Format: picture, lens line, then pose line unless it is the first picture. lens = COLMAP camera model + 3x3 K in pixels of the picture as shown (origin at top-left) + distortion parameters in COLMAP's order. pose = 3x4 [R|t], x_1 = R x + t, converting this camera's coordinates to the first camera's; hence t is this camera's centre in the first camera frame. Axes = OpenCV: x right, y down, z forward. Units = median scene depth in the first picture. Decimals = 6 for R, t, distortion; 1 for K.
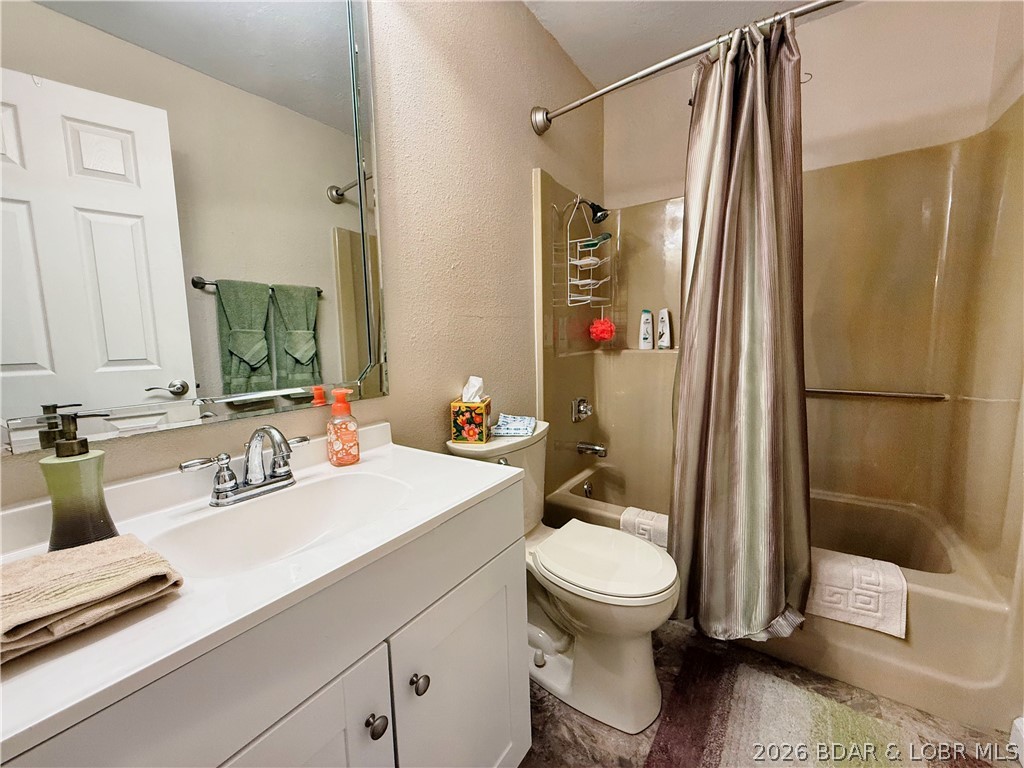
lens RADIAL K [[410.4, 0, 512.9], [0, 410.4, 380.0], [0, 0, 1]] dist [0.001214, -0.000136]
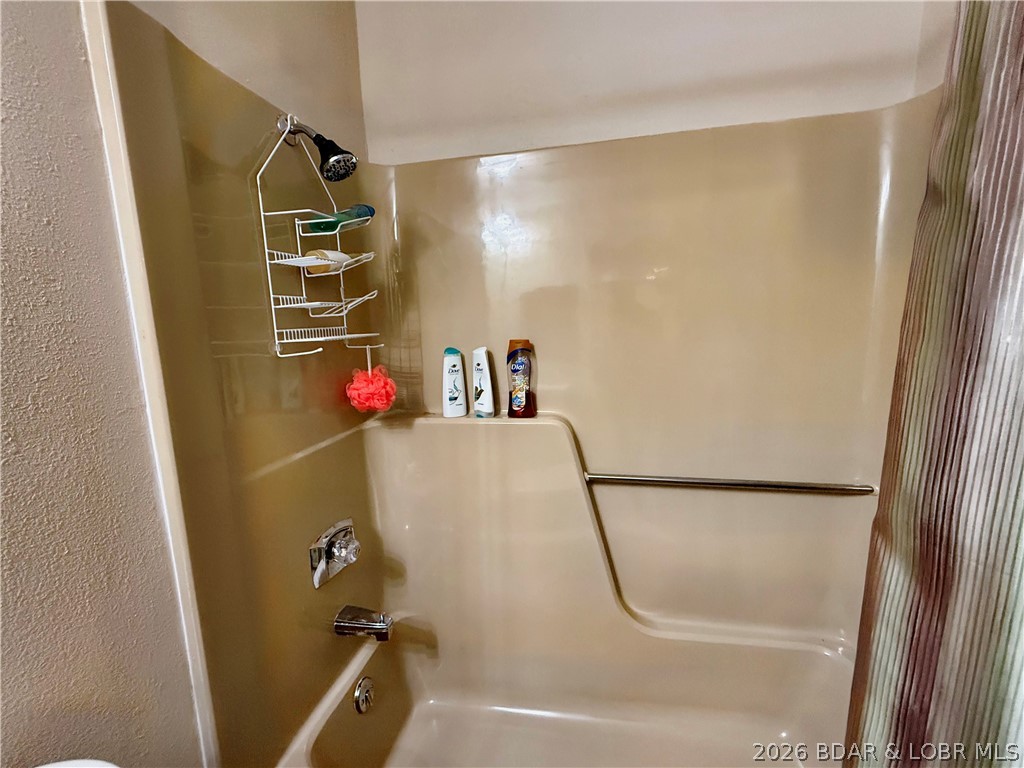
lens RADIAL K [[410.4, 0, 512.9], [0, 410.4, 380.0], [0, 0, 1]] dist [0.001214, -0.000136]
pose [[0.919358, -0.069134, 0.387300, 0.181766], [0.057801, 0.997492, 0.040849, -0.147557], [-0.389153, -0.015169, 0.921048, 0.444643]]
